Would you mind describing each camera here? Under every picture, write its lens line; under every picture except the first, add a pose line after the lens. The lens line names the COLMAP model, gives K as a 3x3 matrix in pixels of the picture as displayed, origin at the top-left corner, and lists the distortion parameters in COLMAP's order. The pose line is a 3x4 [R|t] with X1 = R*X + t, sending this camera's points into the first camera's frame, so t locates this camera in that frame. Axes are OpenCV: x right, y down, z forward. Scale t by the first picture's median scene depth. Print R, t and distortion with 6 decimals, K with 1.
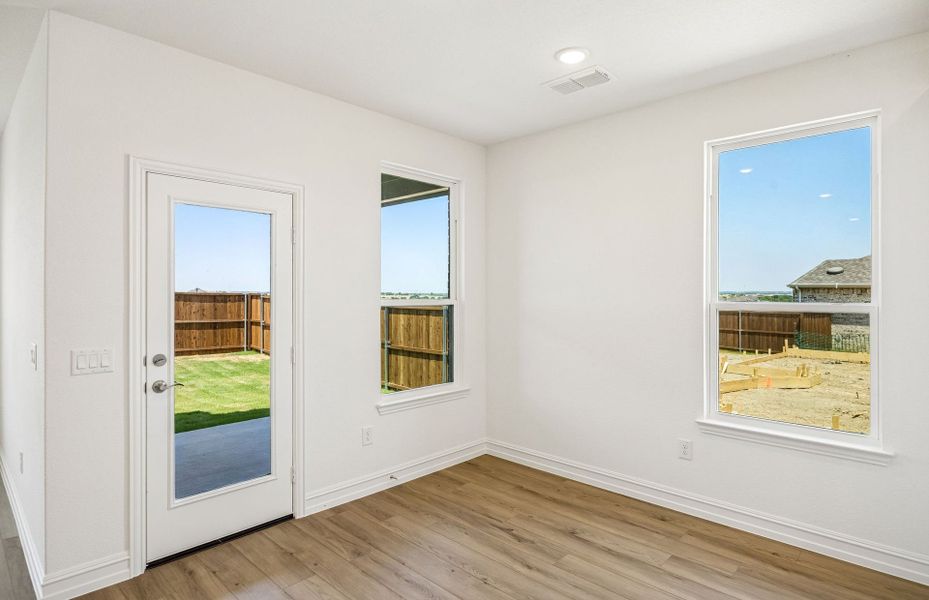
lens RADIAL K [[501.8, 0, 471.0], [0, 501.8, 292.0], [0, 0, 1]] dist [0.001115, -0.001053]
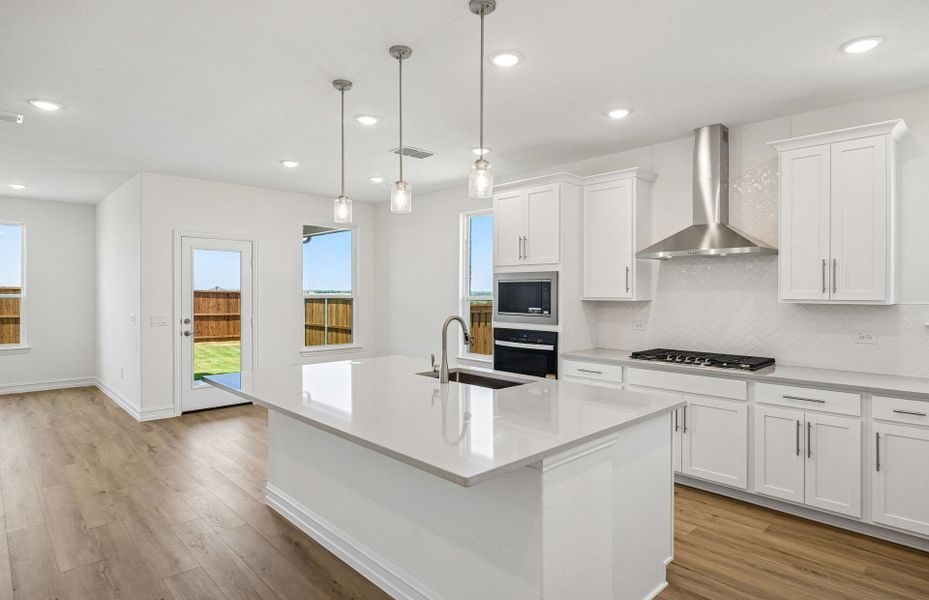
lens RADIAL K [[501.8, 0, 459.1], [0, 501.8, 293.5], [0, 0, 1]] dist [0.001115, -0.001053]
pose [[0.998678, -0.000016, -0.051393, 0.216893], [0.000388, 0.999974, 0.007226, -0.000900], [0.051392, -0.007236, 0.998652, -0.360531]]
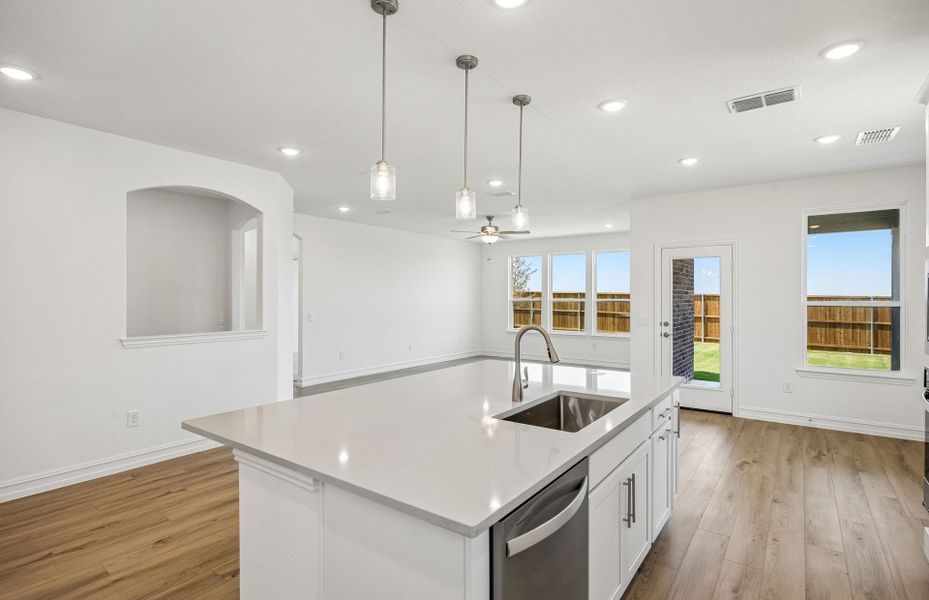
lens RADIAL K [[451.0, 0, 467.7], [0, 451.0, 298.2], [0, 0, 1]] dist [-0.023883, -0.000267]
pose [[0.131839, 0.002041, -0.991269, 0.451068], [0.002489, 0.999994, 0.002390, 0.000419], [0.991268, -0.002782, 0.131833, -0.080362]]
